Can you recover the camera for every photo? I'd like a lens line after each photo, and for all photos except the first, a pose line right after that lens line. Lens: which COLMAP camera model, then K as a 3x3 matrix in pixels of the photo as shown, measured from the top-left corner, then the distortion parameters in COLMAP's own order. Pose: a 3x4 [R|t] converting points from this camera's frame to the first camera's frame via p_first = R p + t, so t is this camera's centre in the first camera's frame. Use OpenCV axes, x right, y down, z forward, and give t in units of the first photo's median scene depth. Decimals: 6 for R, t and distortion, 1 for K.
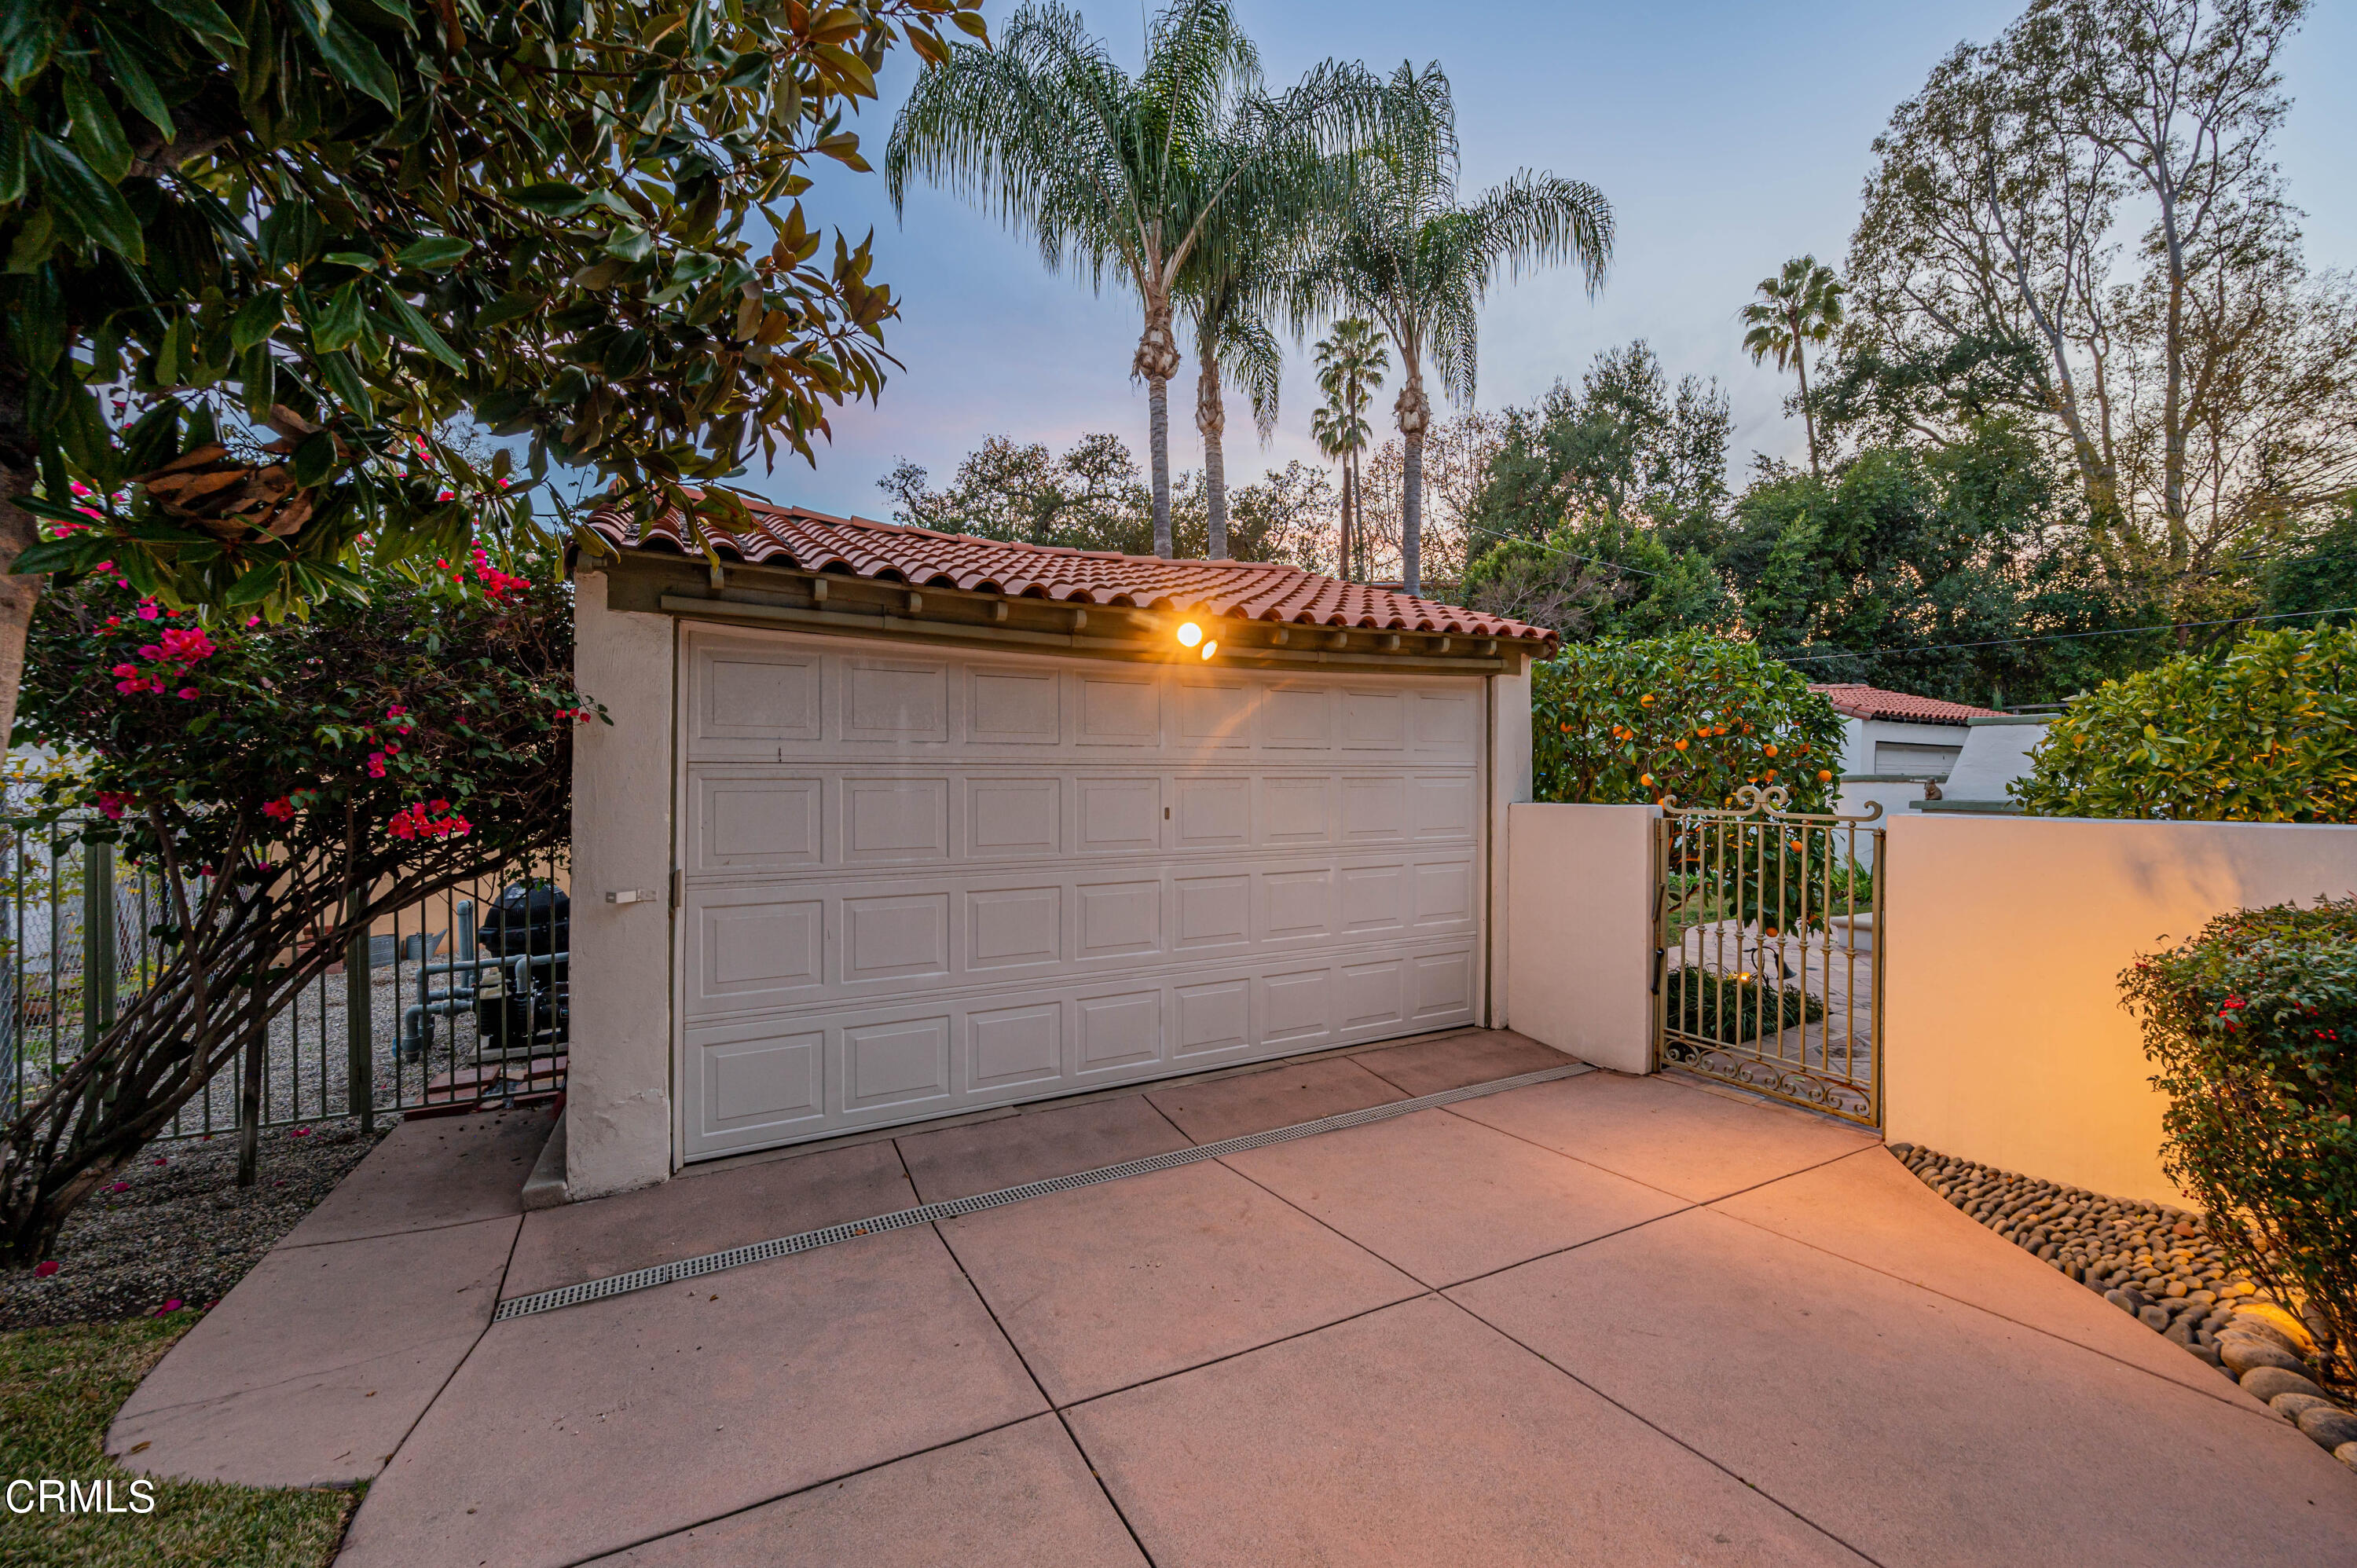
lens RADIAL K [[944.9, 0, 1178.3], [0, 944.9, 769.9], [0, 0, 1]] dist [-0.002030, 0.000146]
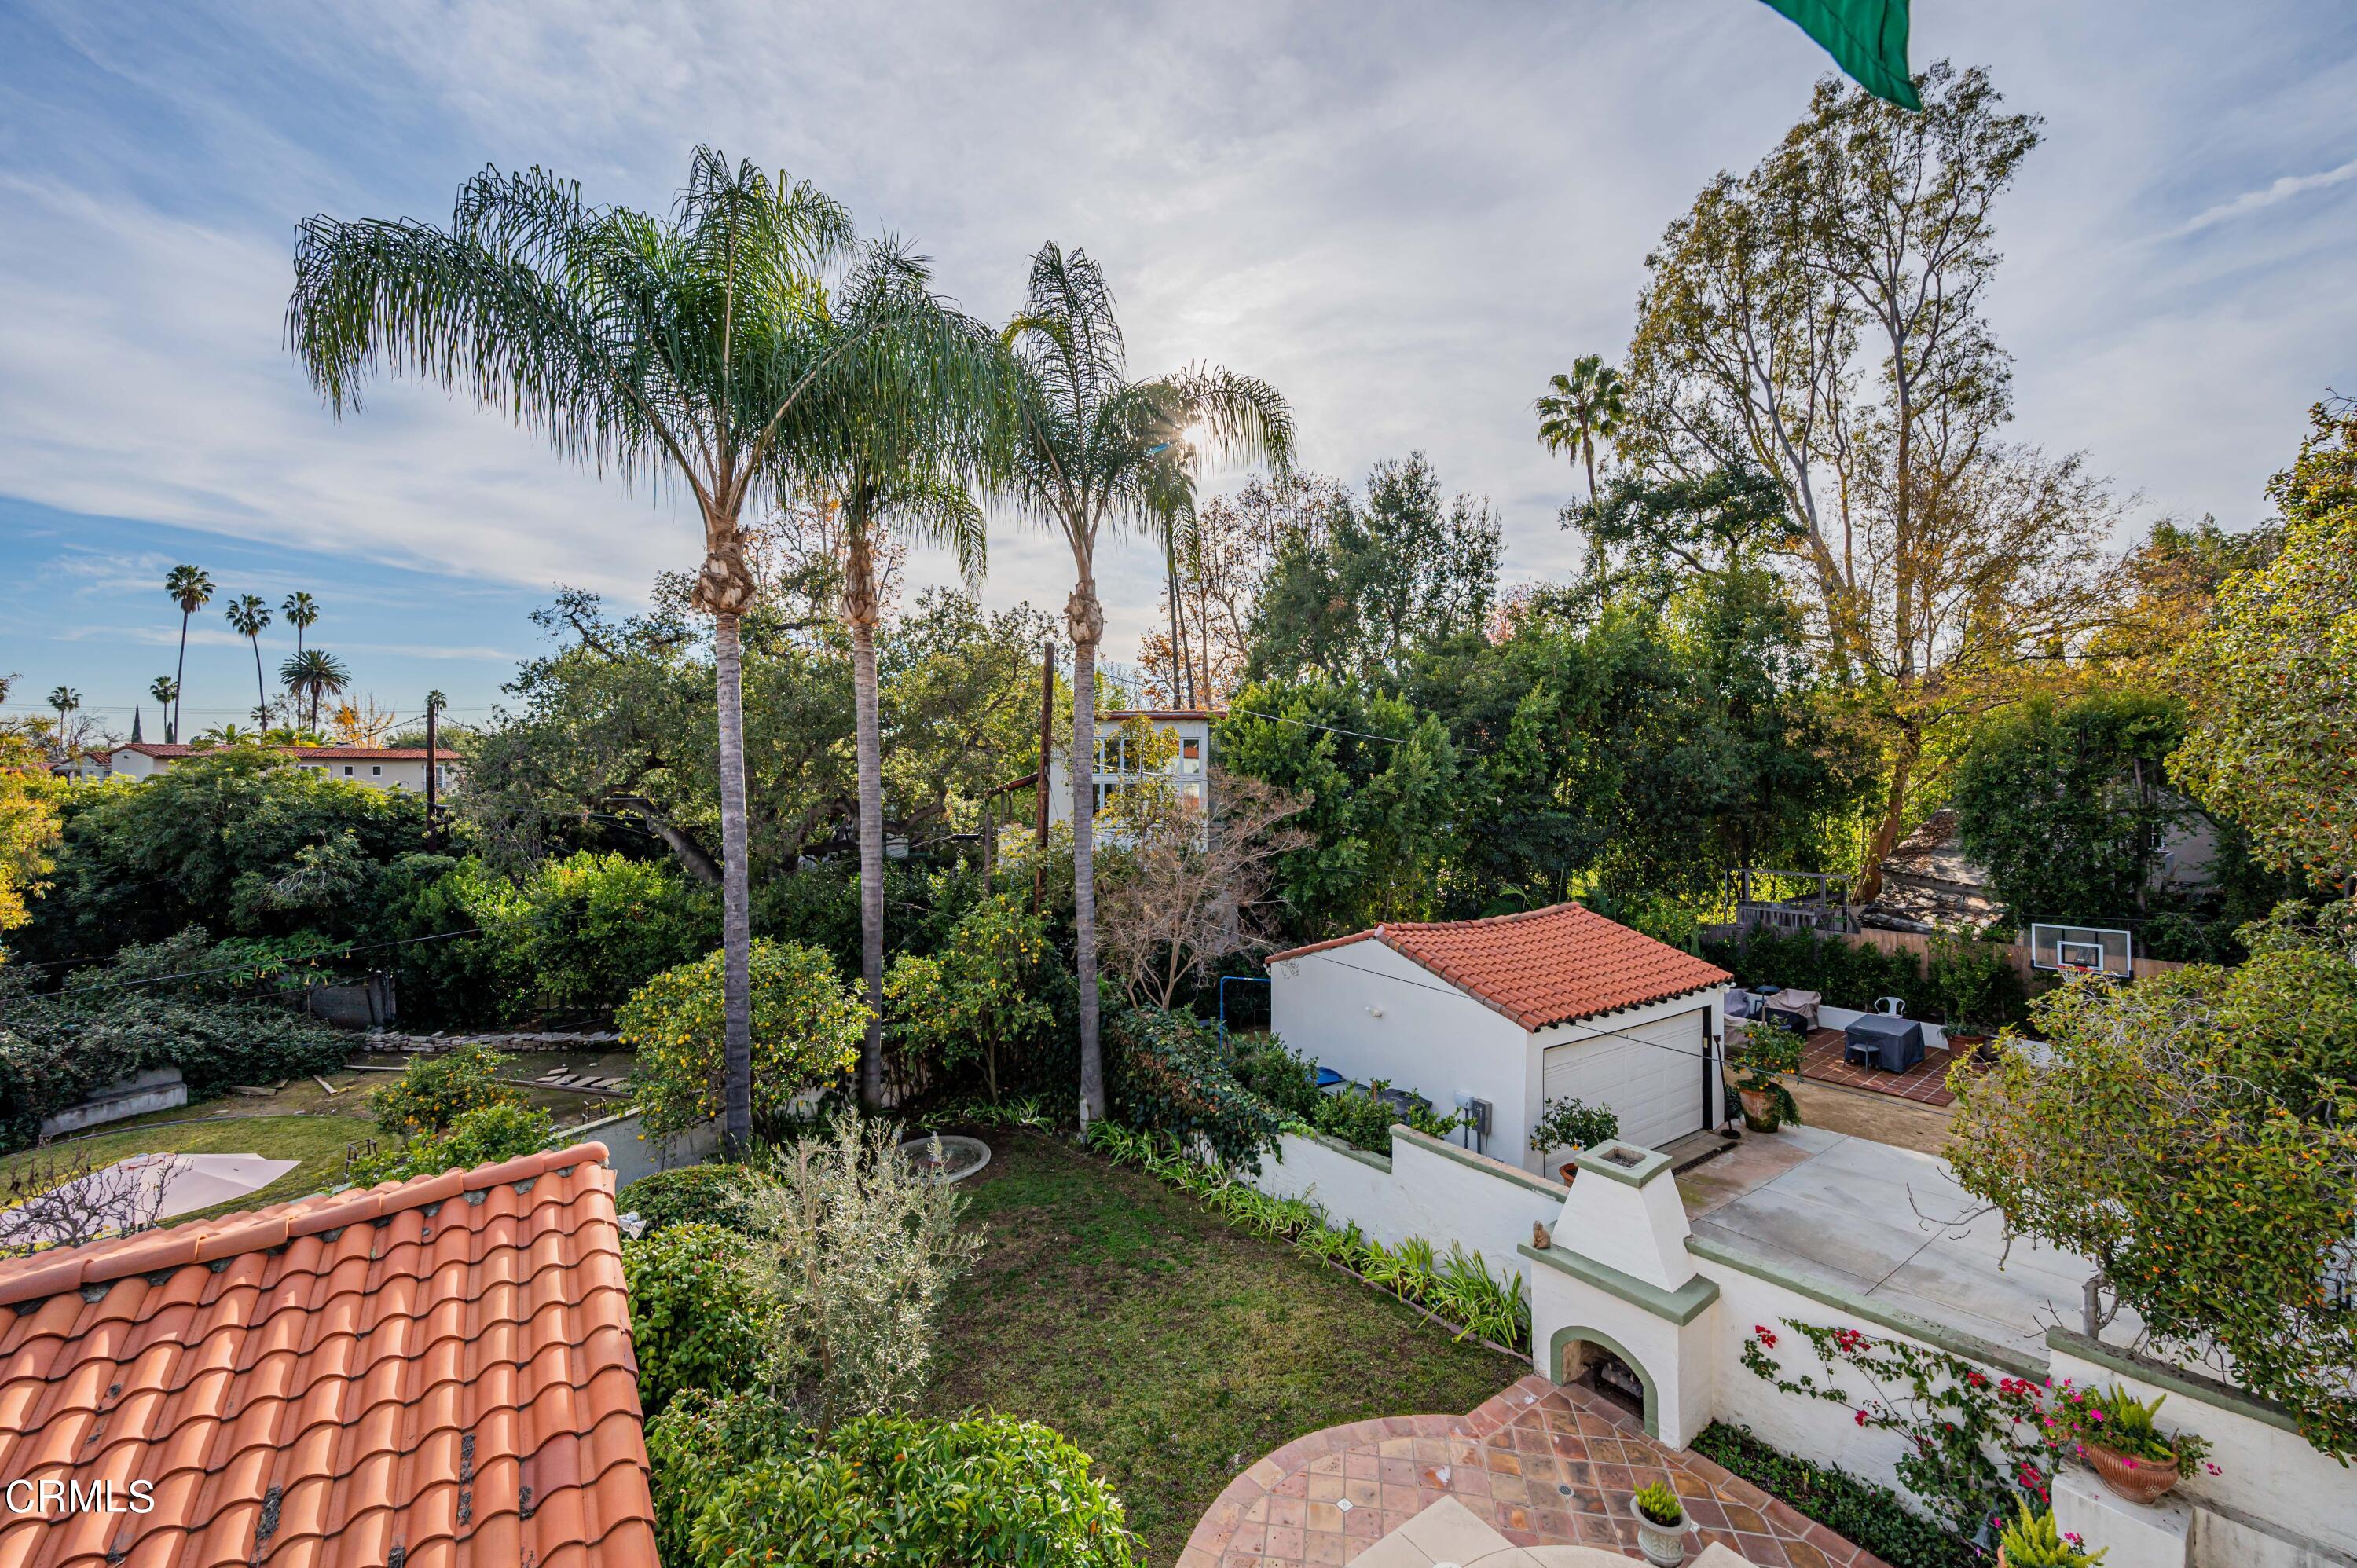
lens RADIAL K [[944.9, 0, 1182.3], [0, 944.9, 779.9], [0, 0, 1]] dist [-0.002030, 0.000146]
pose [[0.990861, -0.002861, 0.134856, 0.107693], [0.002139, 0.999983, 0.005498, -0.114859], [-0.134870, -0.005159, 0.990850, 0.057421]]
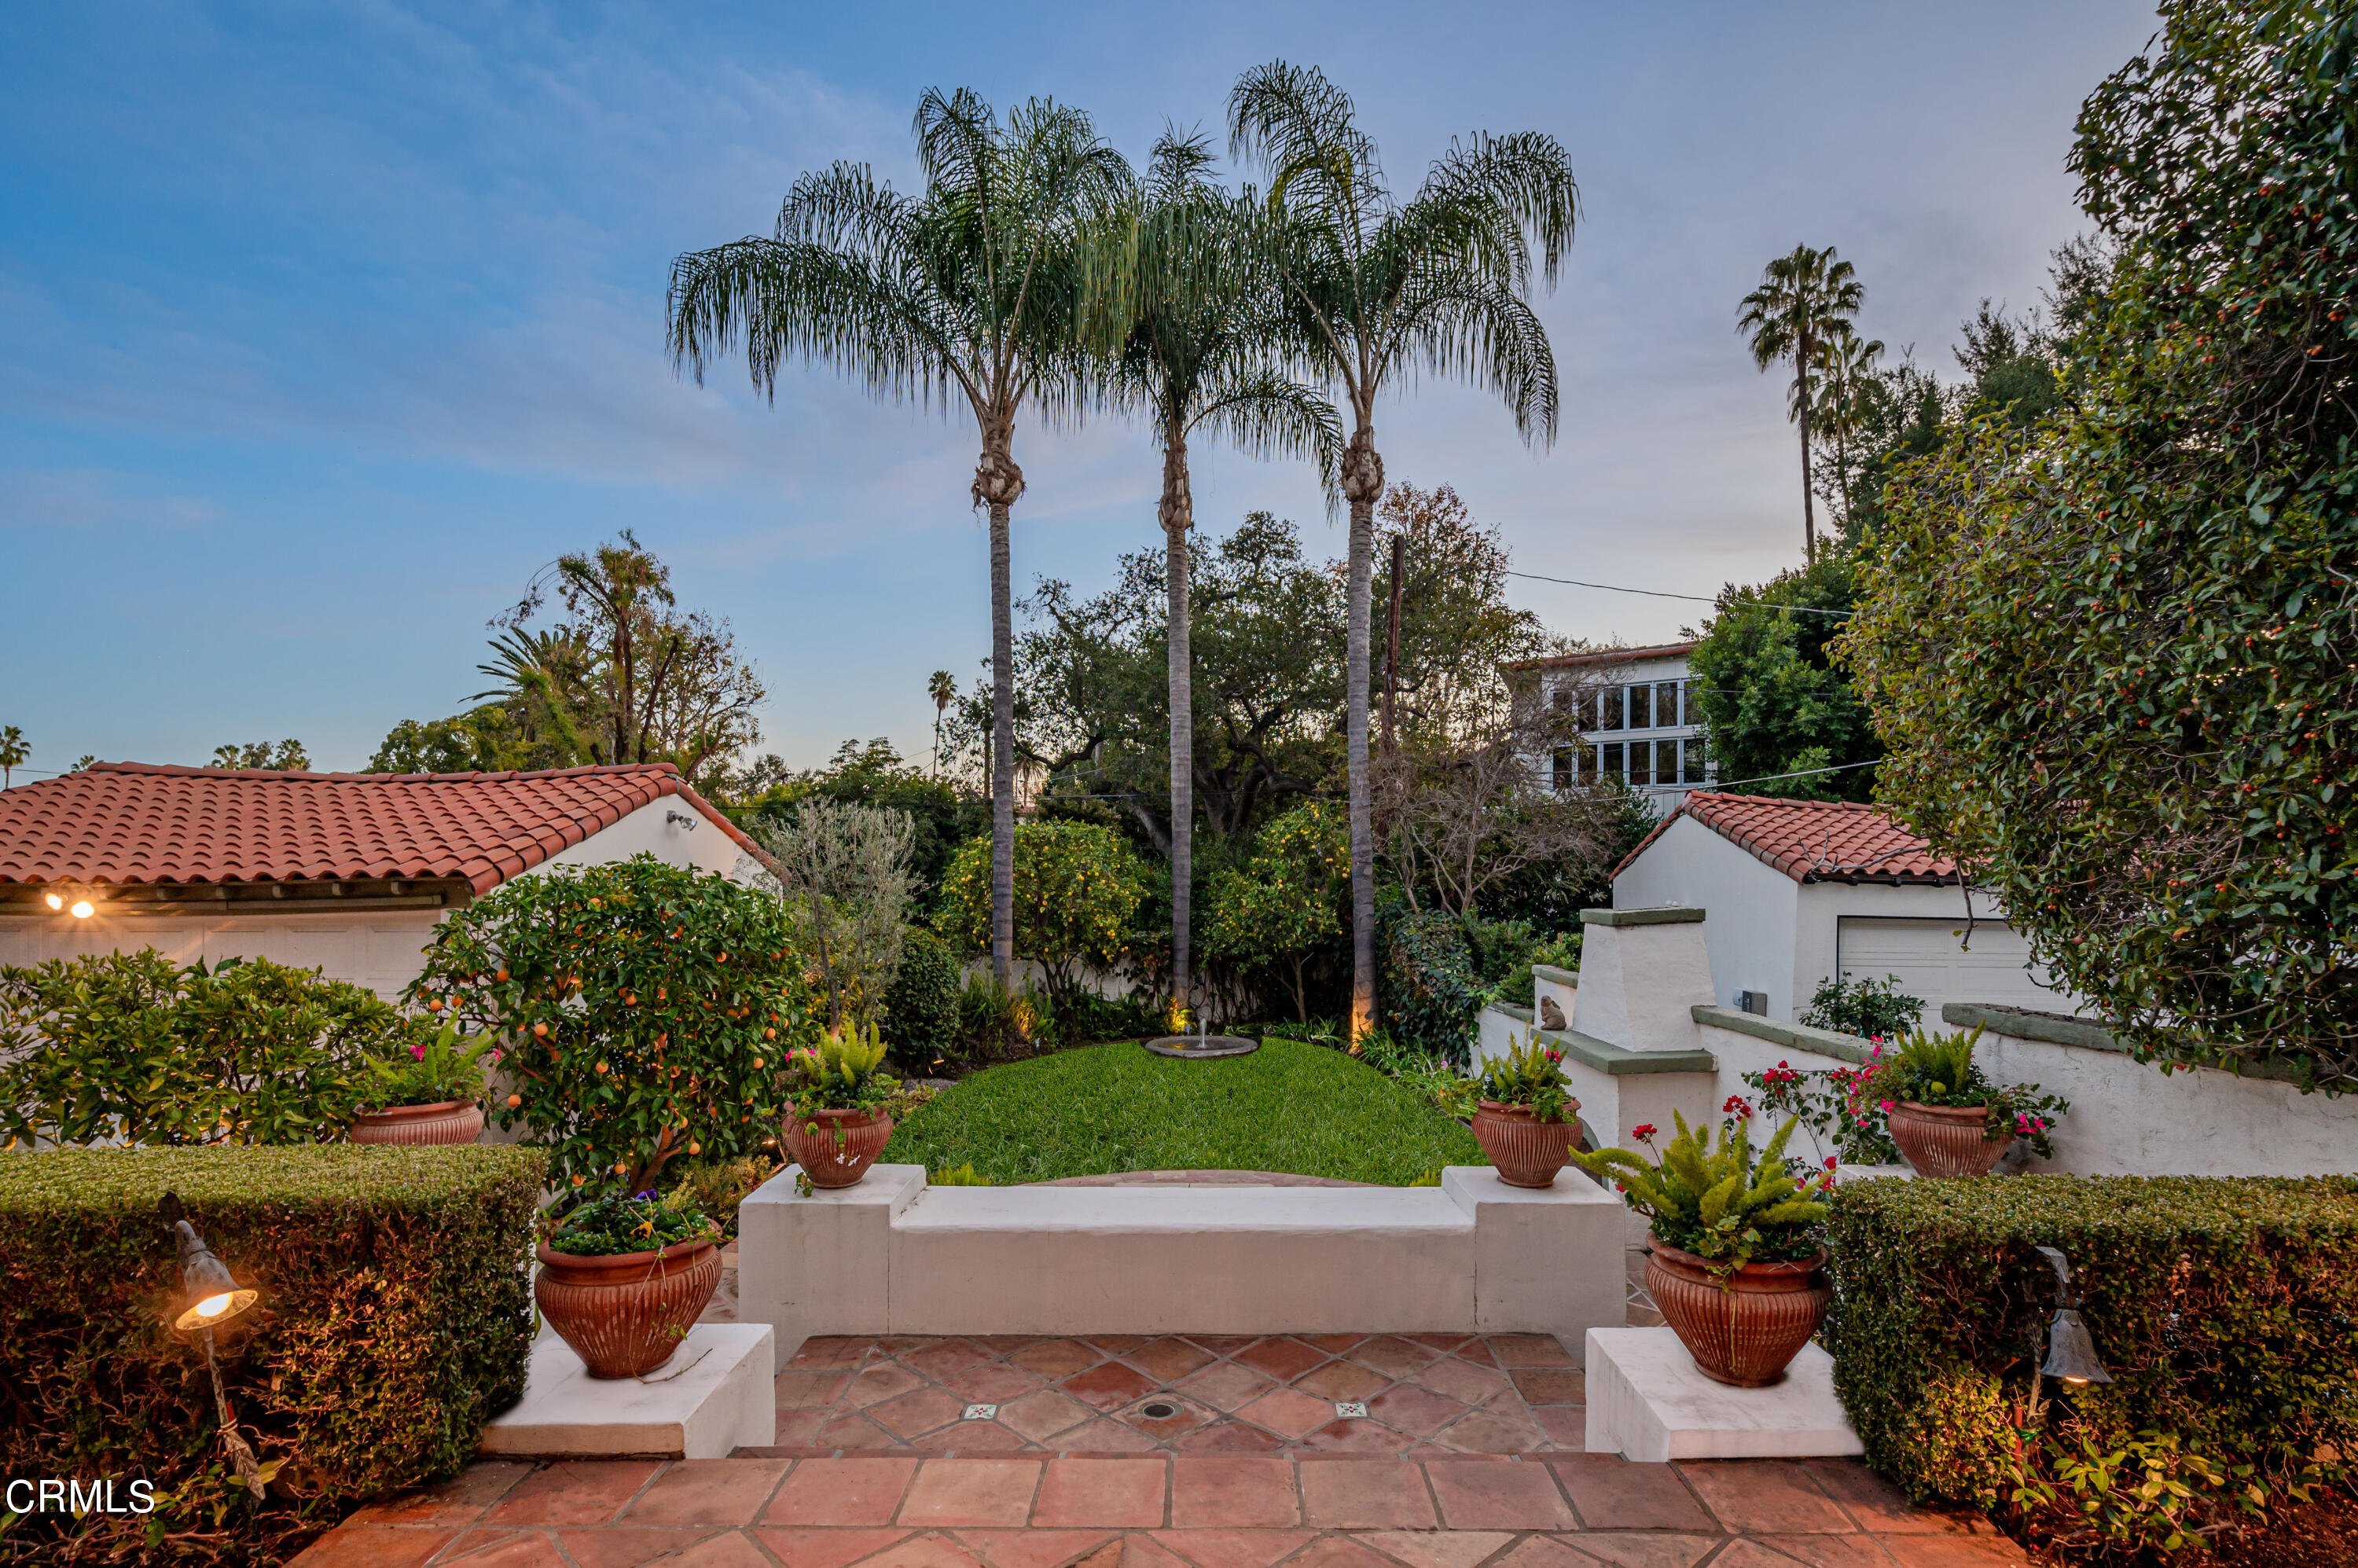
lens RADIAL K [[1122.8, 0, 1165.7], [0, 1122.8, 878.7], [0, 0, 1]] dist [-0.001976, 0.000313]
pose [[0.873542, 0.007986, -0.486682, 0.277625], [-0.002463, 0.999925, 0.011988, -0.024901], [0.486742, -0.009273, 0.873497, 0.045674]]
